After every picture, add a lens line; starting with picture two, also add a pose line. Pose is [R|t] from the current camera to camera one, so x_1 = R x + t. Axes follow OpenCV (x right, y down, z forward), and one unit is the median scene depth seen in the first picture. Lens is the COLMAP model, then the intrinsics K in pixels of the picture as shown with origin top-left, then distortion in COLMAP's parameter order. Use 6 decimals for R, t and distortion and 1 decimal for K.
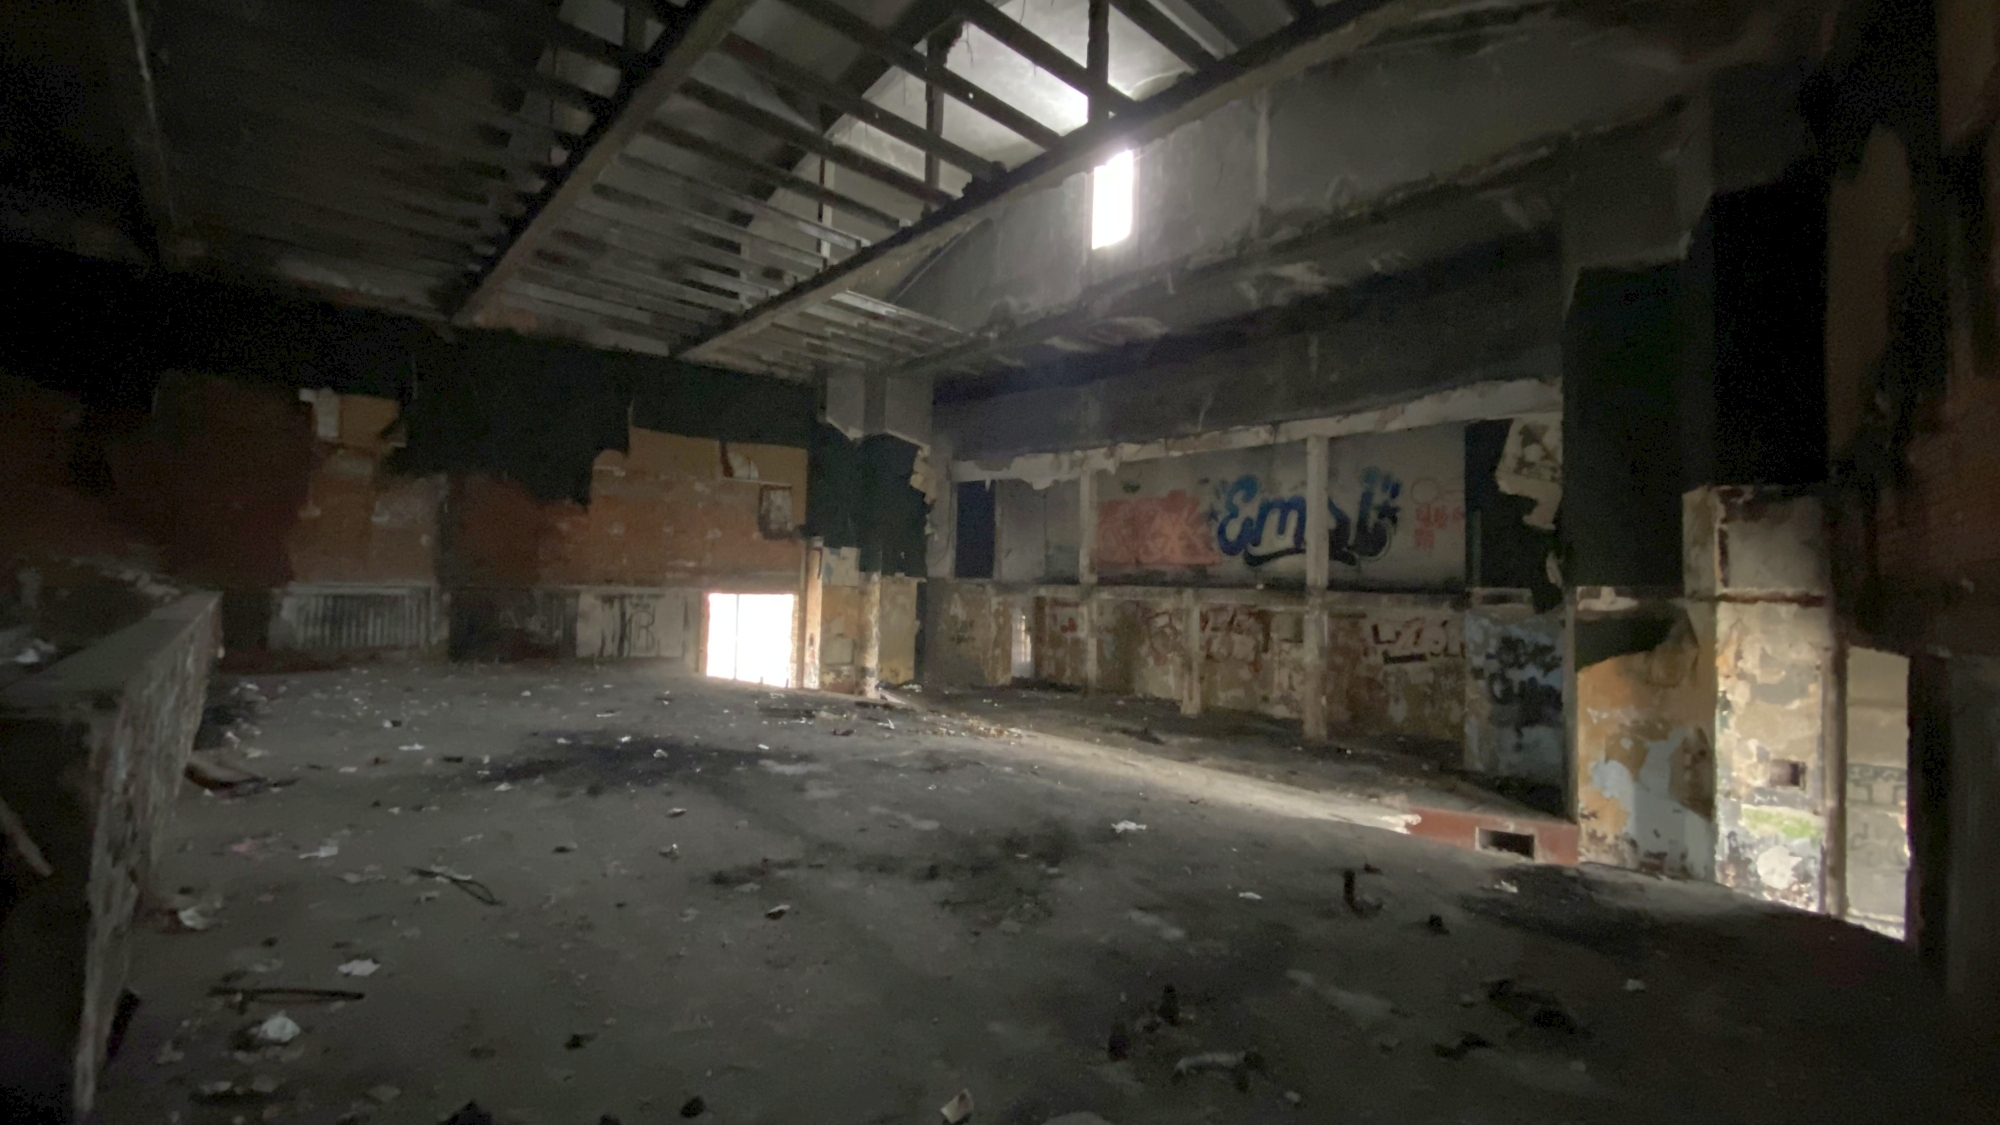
lens RADIAL K [[815.0, 0, 1002.8], [0, 815.0, 550.7], [0, 0, 1]] dist [0.071339, -0.068707]
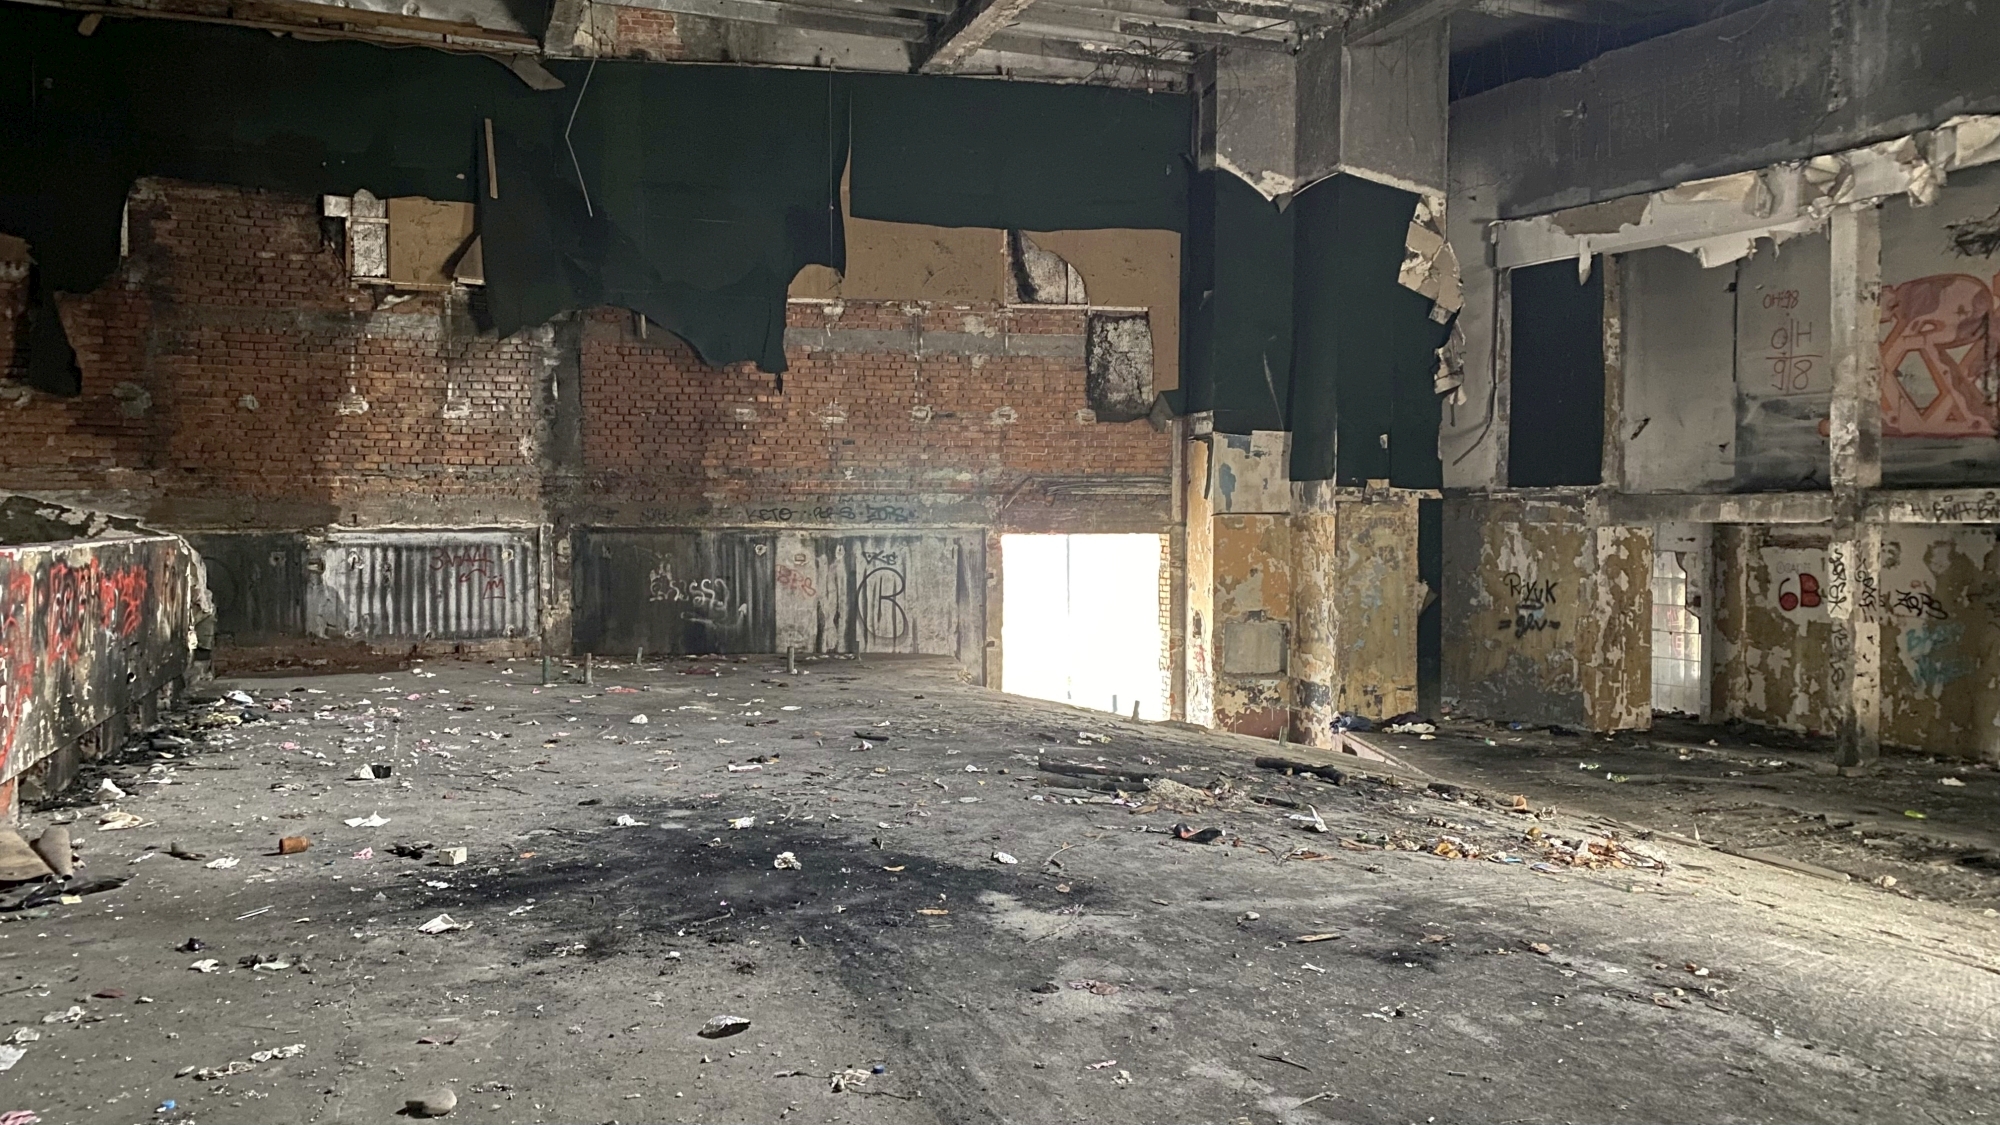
lens RADIAL K [[1509.8, 0, 992.4], [0, 1509.8, 565.1], [0, 0, 1]] dist [0.043449, -0.053857]
pose [[0.918156, -0.014814, -0.395943, 0.011696], [0.040630, 0.997553, 0.056893, 0.021063], [0.394131, -0.068323, 0.916511, 0.155795]]
